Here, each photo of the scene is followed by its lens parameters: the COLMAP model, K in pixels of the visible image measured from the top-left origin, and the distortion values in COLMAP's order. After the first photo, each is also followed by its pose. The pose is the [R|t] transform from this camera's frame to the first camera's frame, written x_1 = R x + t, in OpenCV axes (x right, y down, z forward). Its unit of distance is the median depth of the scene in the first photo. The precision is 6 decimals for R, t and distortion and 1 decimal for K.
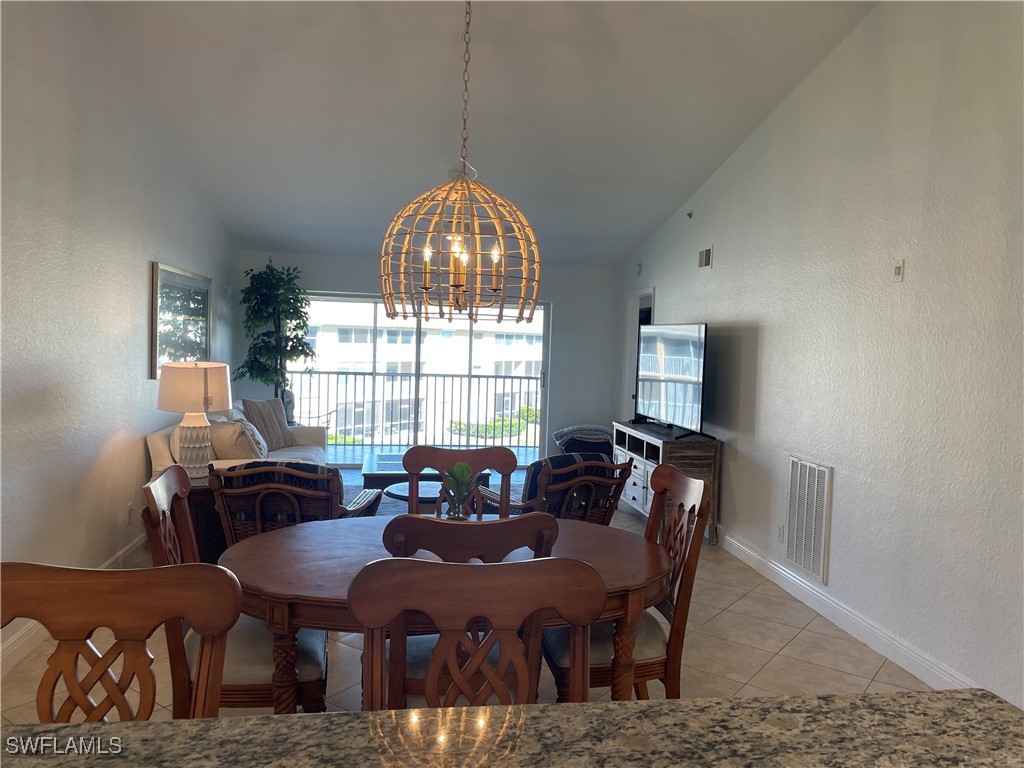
lens RADIAL K [[771.0, 0, 511.3], [0, 771.0, 380.6], [0, 0, 1]] dist [0.026123, -0.002183]
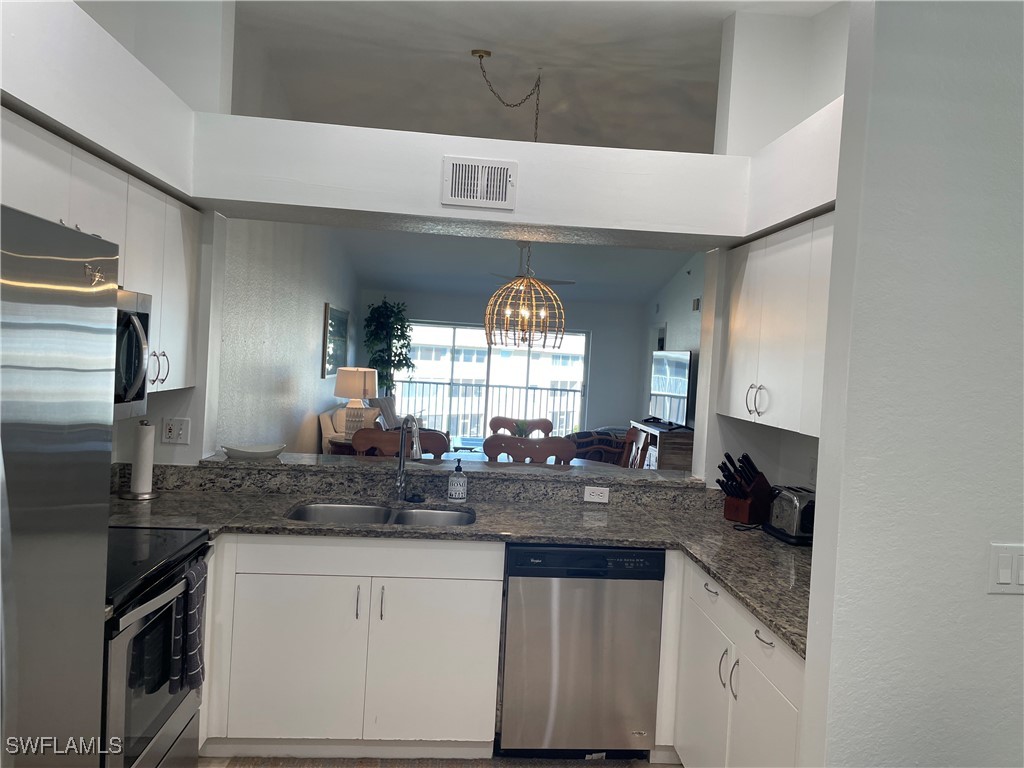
lens RADIAL K [[771.0, 0, 514.9], [0, 771.0, 383.2], [0, 0, 1]] dist [0.026123, -0.002183]
pose [[0.997251, 0.026943, -0.069022, 0.018391], [-0.028548, 0.999342, -0.022383, 0.021616], [0.068373, 0.024292, 0.997364, -0.355421]]
